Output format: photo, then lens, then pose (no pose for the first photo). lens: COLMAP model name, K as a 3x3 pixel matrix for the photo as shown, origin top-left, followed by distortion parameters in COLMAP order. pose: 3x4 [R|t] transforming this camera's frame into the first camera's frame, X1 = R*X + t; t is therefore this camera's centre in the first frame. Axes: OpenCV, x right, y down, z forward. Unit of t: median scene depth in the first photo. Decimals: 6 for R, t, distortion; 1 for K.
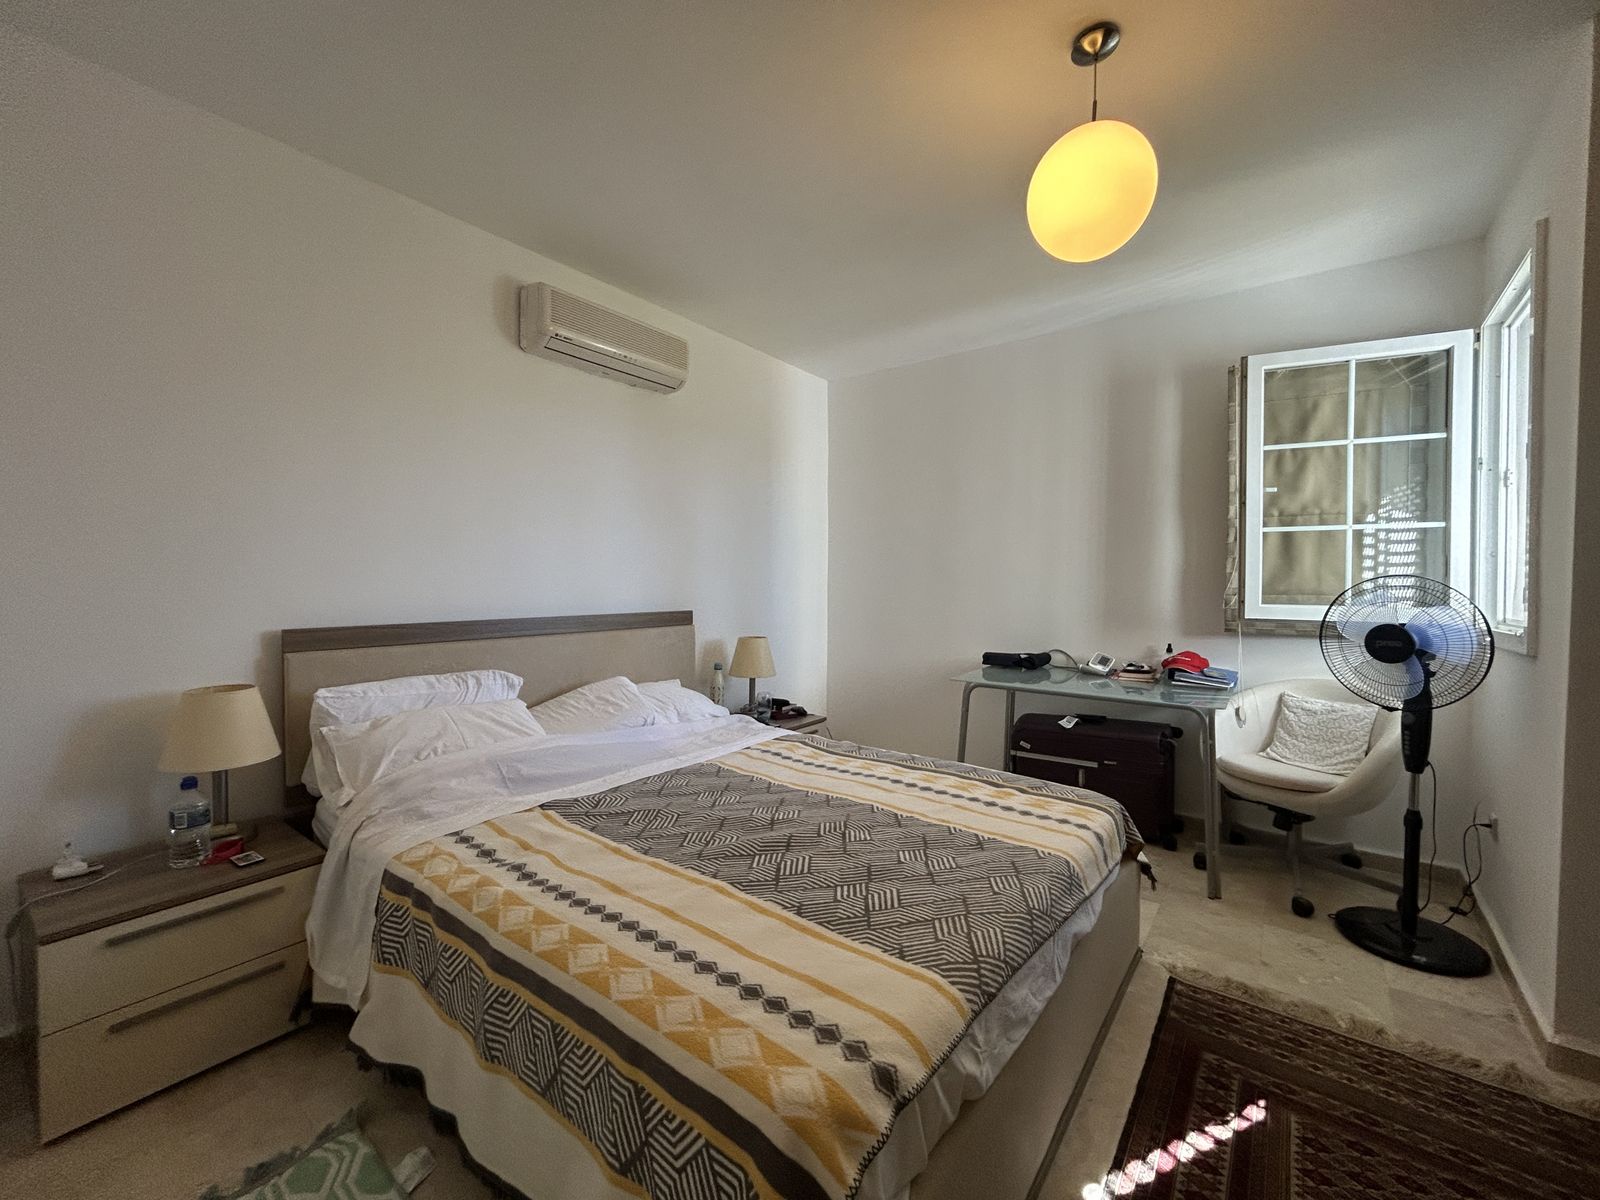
lens RADIAL K [[646.9, 0, 798.7], [0, 646.9, 591.4], [0, 0, 1]] dist [0.000445, -0.000374]
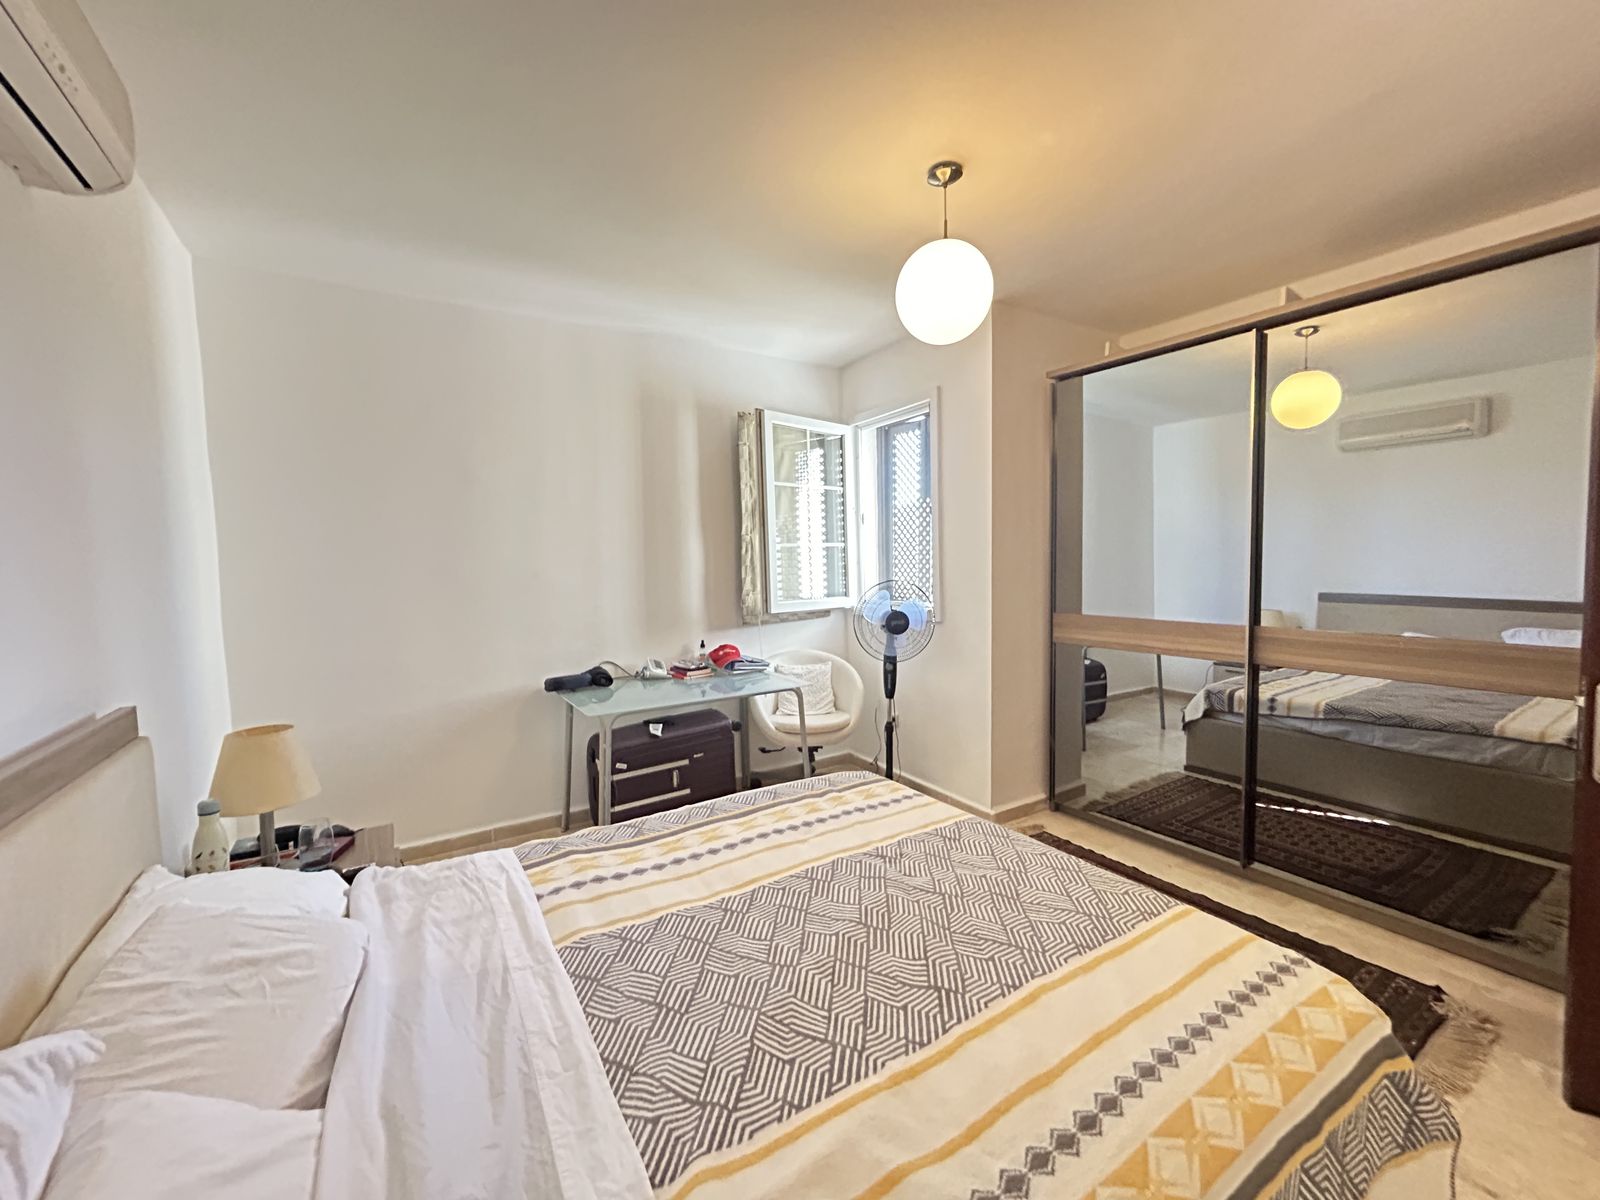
lens RADIAL K [[646.9, 0, 798.7], [0, 646.9, 591.4], [0, 0, 1]] dist [0.000445, -0.000374]
pose [[0.347237, -0.062691, 0.935679, -0.652168], [0.040085, 0.997843, 0.051981, -0.086997], [-0.936920, 0.019457, 0.349001, 0.633350]]
